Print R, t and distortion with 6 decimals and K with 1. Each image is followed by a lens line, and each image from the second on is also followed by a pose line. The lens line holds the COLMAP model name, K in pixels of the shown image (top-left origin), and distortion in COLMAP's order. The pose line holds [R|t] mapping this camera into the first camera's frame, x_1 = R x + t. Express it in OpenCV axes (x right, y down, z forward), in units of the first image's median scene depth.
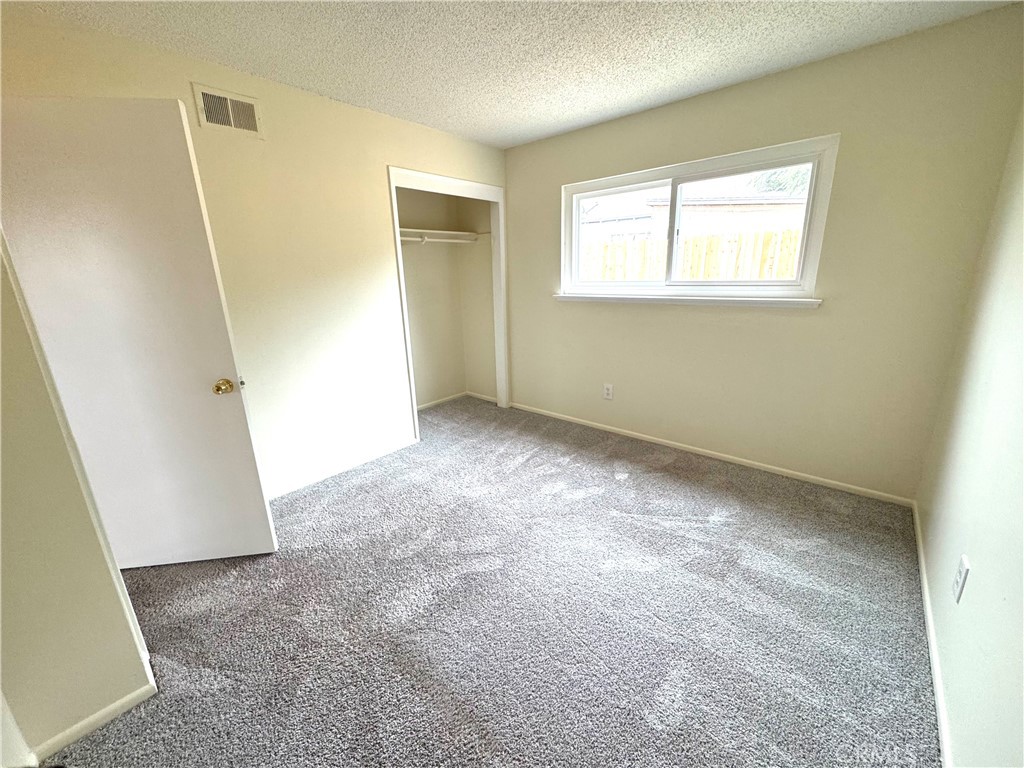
lens RADIAL K [[403.9, 0, 509.4], [0, 403.9, 380.7], [0, 0, 1]] dist [-0.000095, 0.000213]
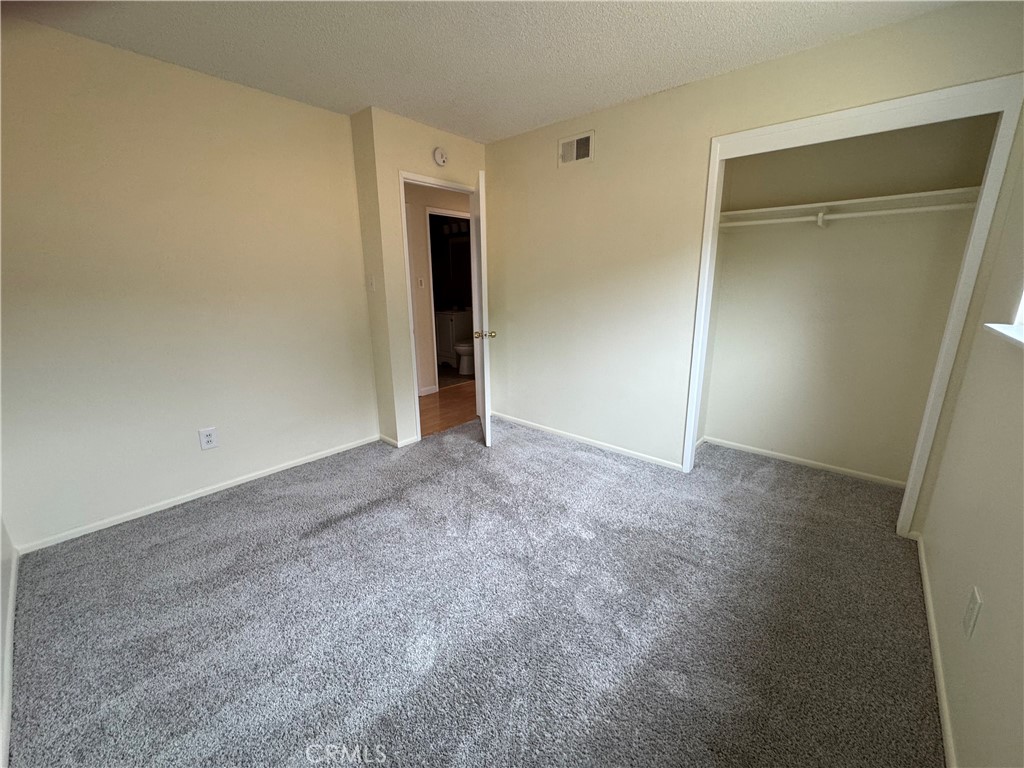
lens RADIAL K [[407.1, 0, 513.4], [0, 407.1, 382.2], [0, 0, 1]] dist [-0.001647, -0.000259]
pose [[0.006343, 0.272489, -0.962138, 0.663345], [-0.251791, 0.931592, 0.262178, -0.190009], [0.967761, 0.240595, 0.074520, 0.695101]]
